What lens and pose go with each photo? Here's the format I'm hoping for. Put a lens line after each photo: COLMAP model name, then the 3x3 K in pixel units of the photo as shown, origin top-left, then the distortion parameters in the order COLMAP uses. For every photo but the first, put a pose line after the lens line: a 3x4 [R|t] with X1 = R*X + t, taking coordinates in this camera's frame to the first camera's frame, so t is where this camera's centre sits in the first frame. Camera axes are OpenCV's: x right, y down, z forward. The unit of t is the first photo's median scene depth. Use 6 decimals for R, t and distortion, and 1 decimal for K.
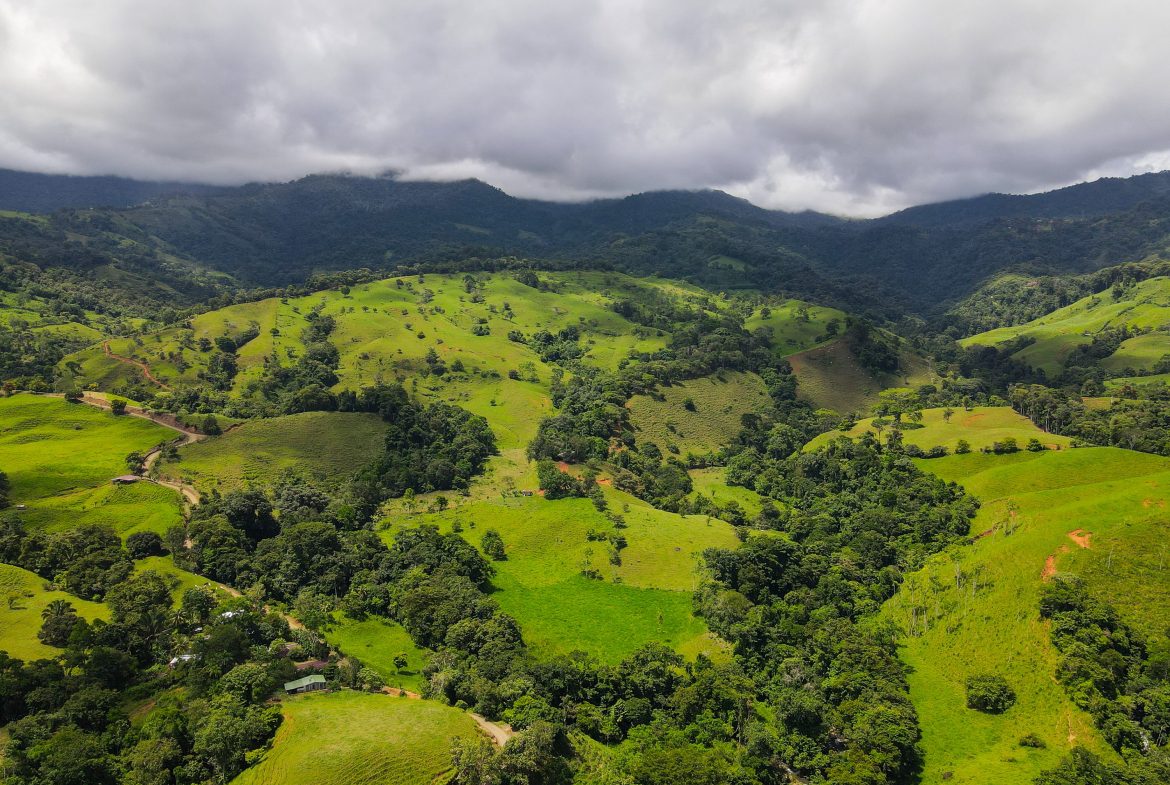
lens RADIAL K [[856.1, 0, 579.8], [0, 856.1, 393.6], [0, 0, 1]] dist [-0.004957, 0.032731]
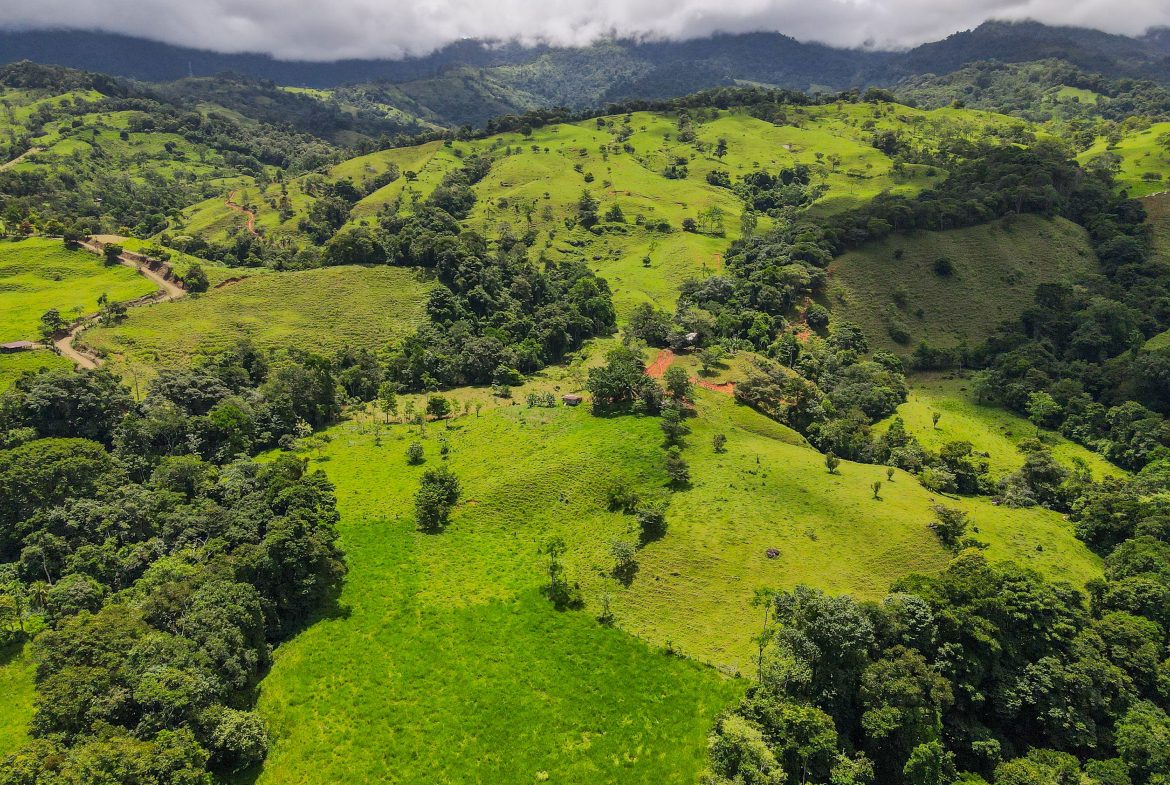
lens RADIAL K [[856.1, 0, 579.8], [0, 856.1, 393.6], [0, 0, 1]] dist [-0.004957, 0.032731]
pose [[0.940418, 0.060746, -0.334551, 0.094177], [-0.014737, 0.990269, 0.138383, 0.021747], [0.339702, -0.125208, 0.932162, 0.320298]]
